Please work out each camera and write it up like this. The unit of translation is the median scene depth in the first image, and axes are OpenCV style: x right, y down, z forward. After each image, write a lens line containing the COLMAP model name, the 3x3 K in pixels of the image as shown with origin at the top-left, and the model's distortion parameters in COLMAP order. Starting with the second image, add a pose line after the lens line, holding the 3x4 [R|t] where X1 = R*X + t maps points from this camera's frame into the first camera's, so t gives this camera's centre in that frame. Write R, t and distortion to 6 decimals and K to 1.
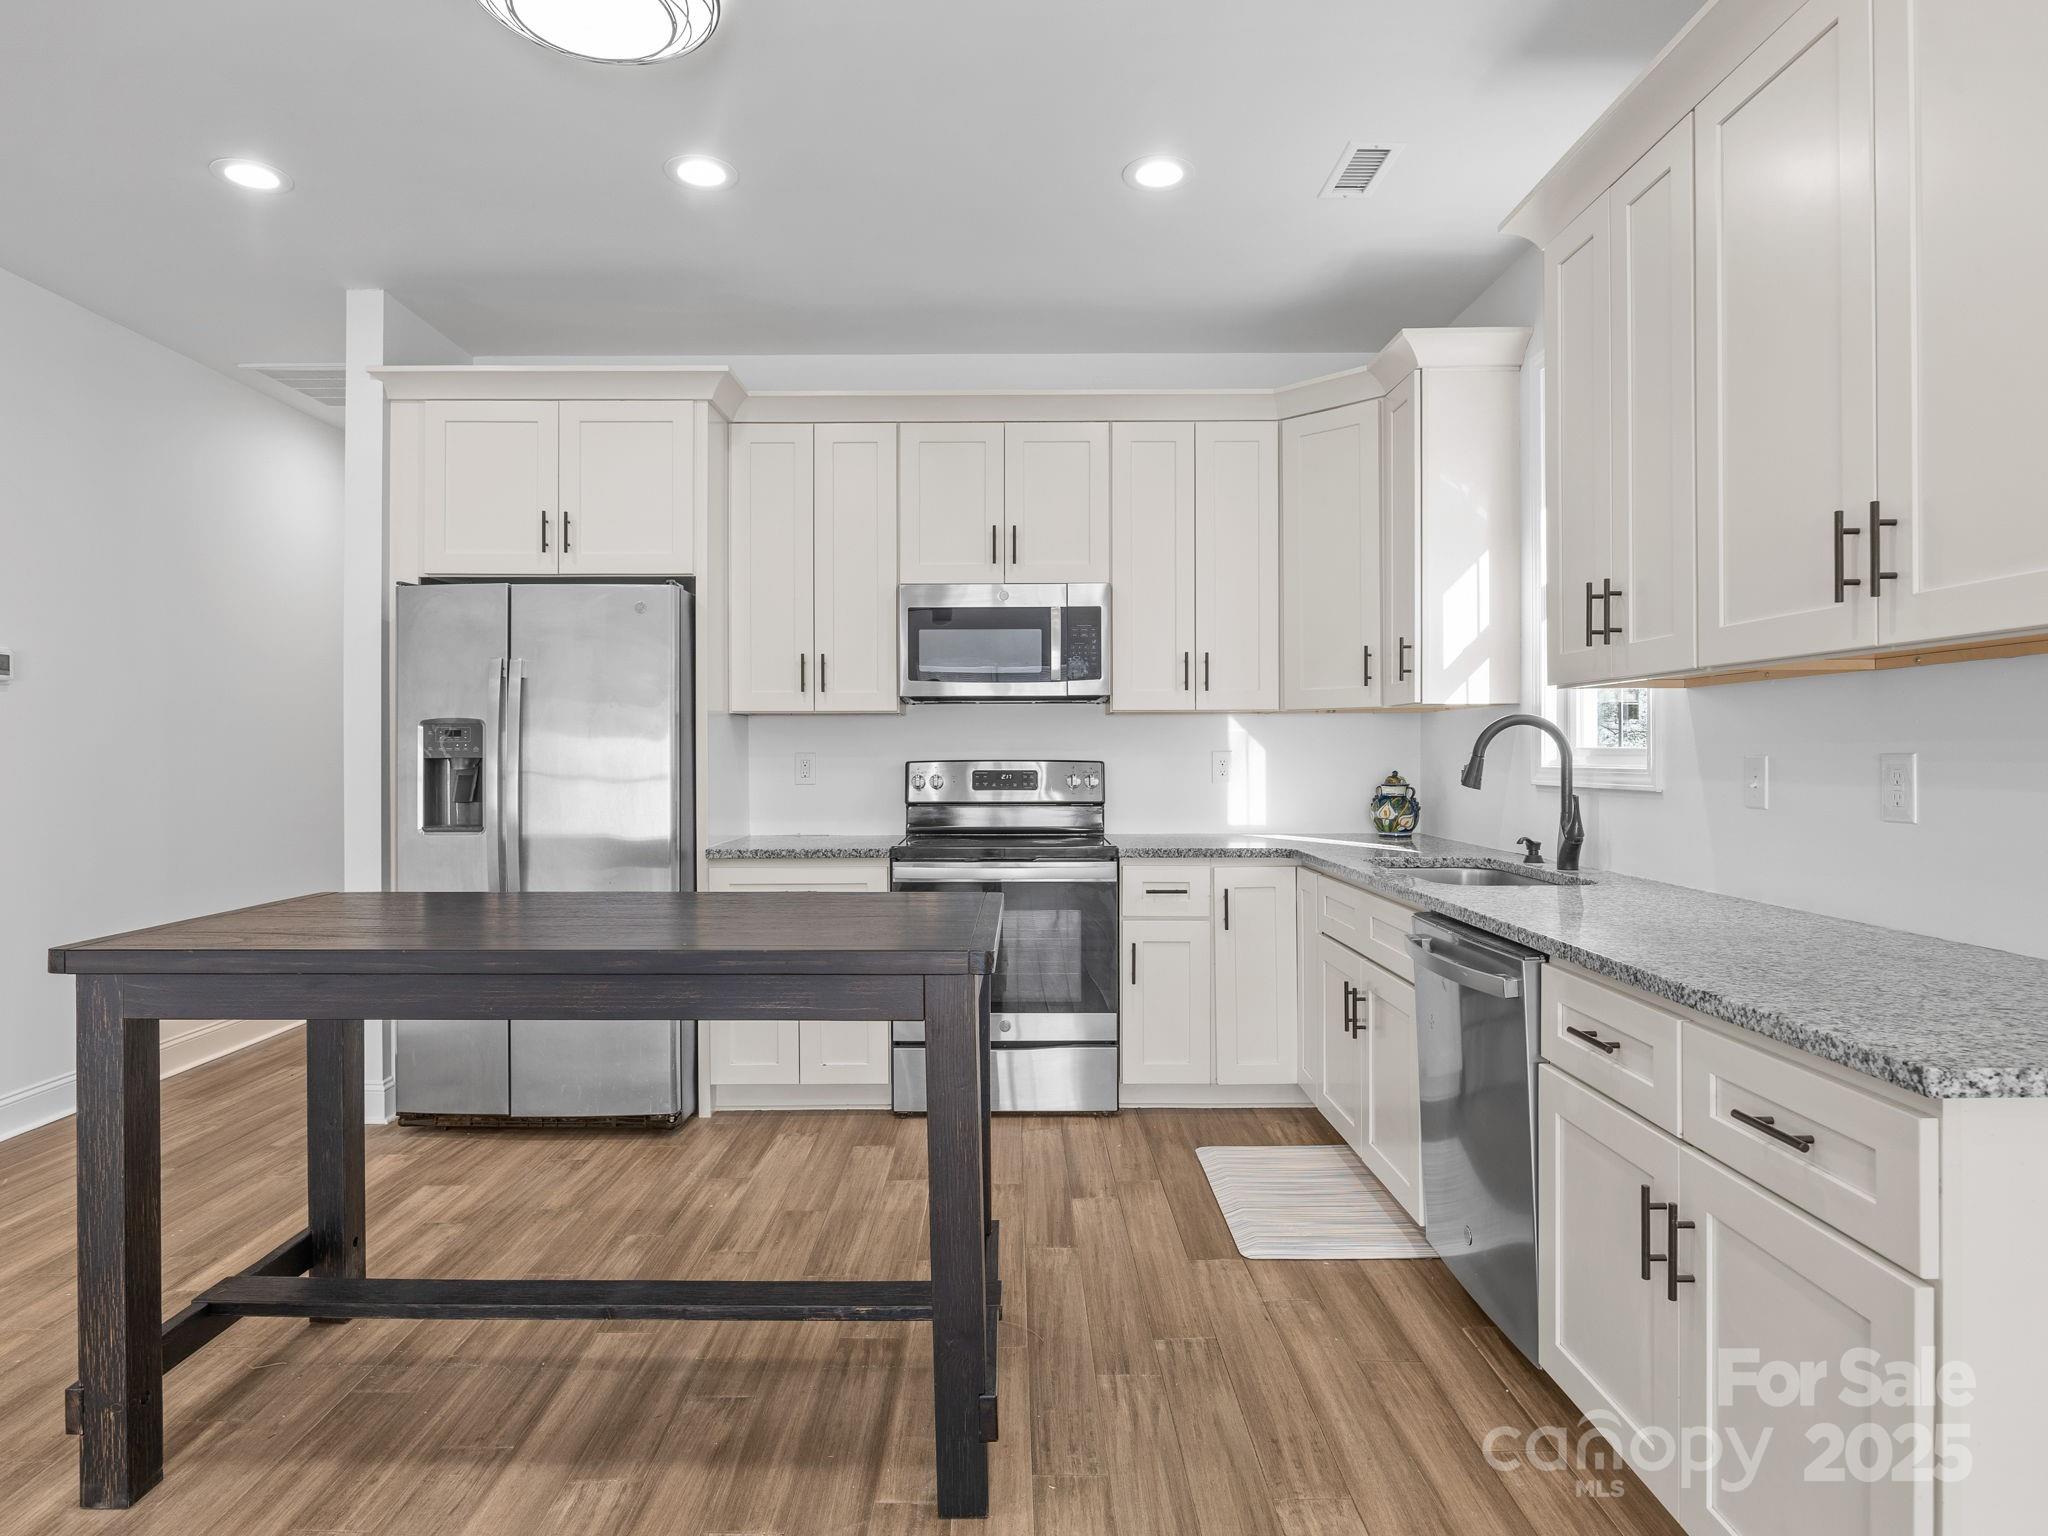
lens RADIAL K [[1184.2, 0, 1011.2], [0, 1184.2, 750.8], [0, 0, 1]] dist [-0.004280, -0.001696]
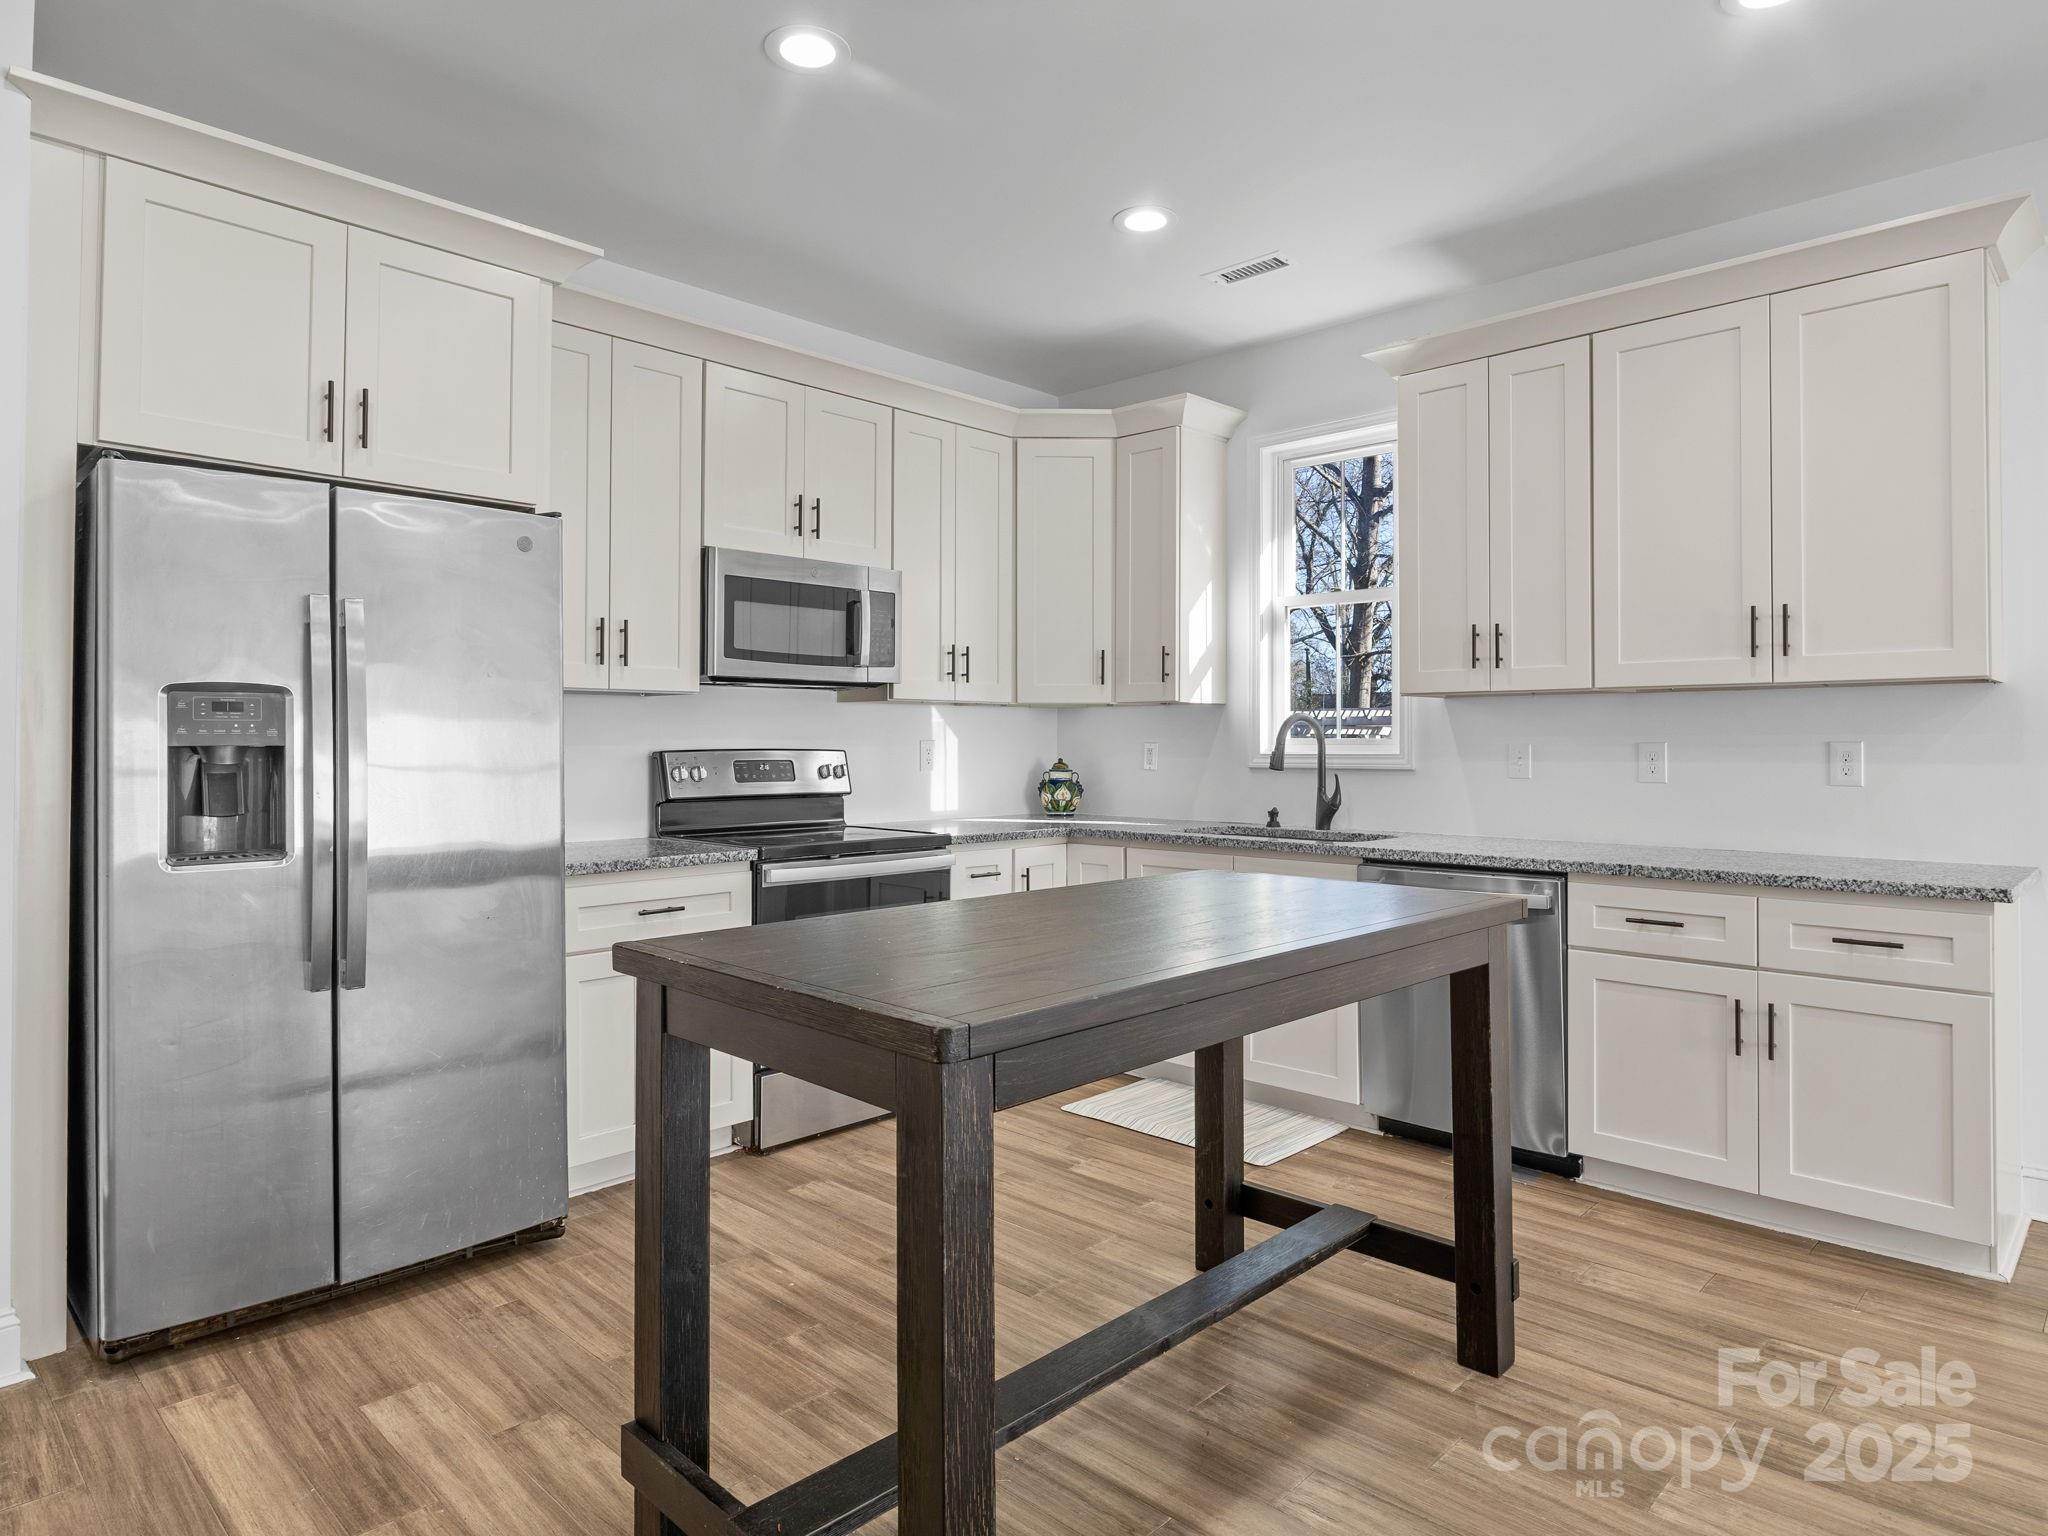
lens RADIAL K [[1215.9, 0, 1025.1], [0, 1215.9, 726.2], [0, 0, 1]] dist [-0.000811, -0.002145]
pose [[0.692705, 0.012431, 0.721114, -0.646755], [-0.002647, 0.999889, -0.014695, 0.004110], [-0.721216, 0.008271, 0.692661, 0.244382]]
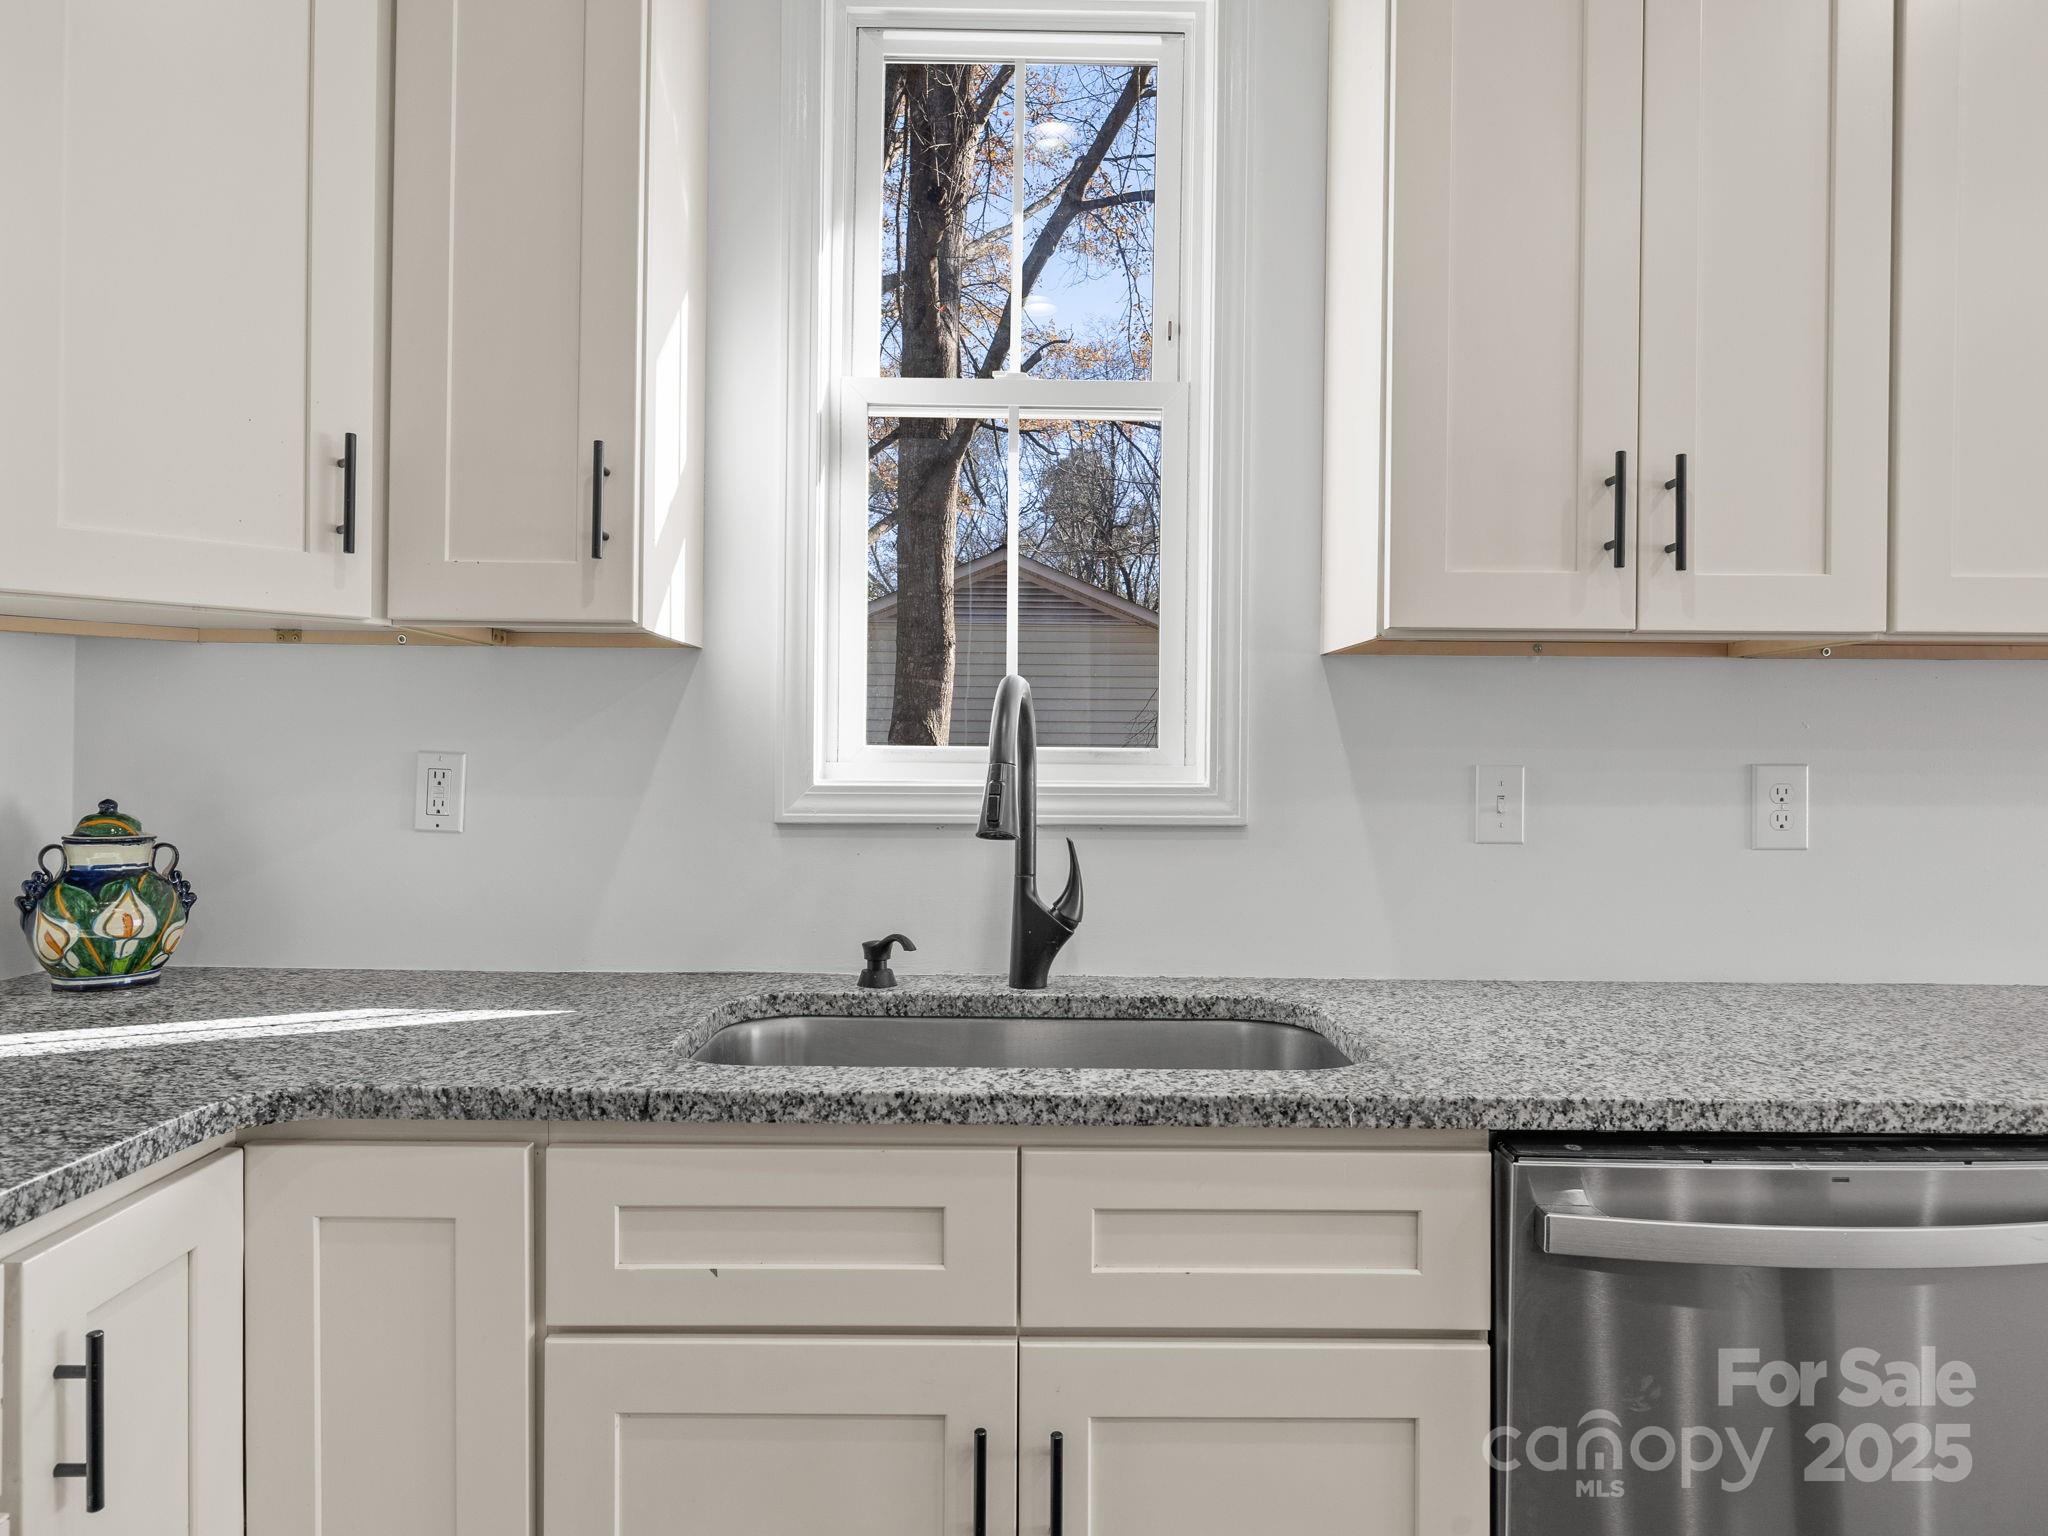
lens RADIAL K [[1347.1, 0, 1024.0], [0, 1347.1, 768.0], [0, 0, 1]] dist [0.001957, 0.002154]
pose [[-0.000099, -0.004411, 0.999990, -0.094861], [-0.010743, 0.999933, 0.004410, 0.003306], [-0.999942, -0.010742, -0.000147, 0.852655]]
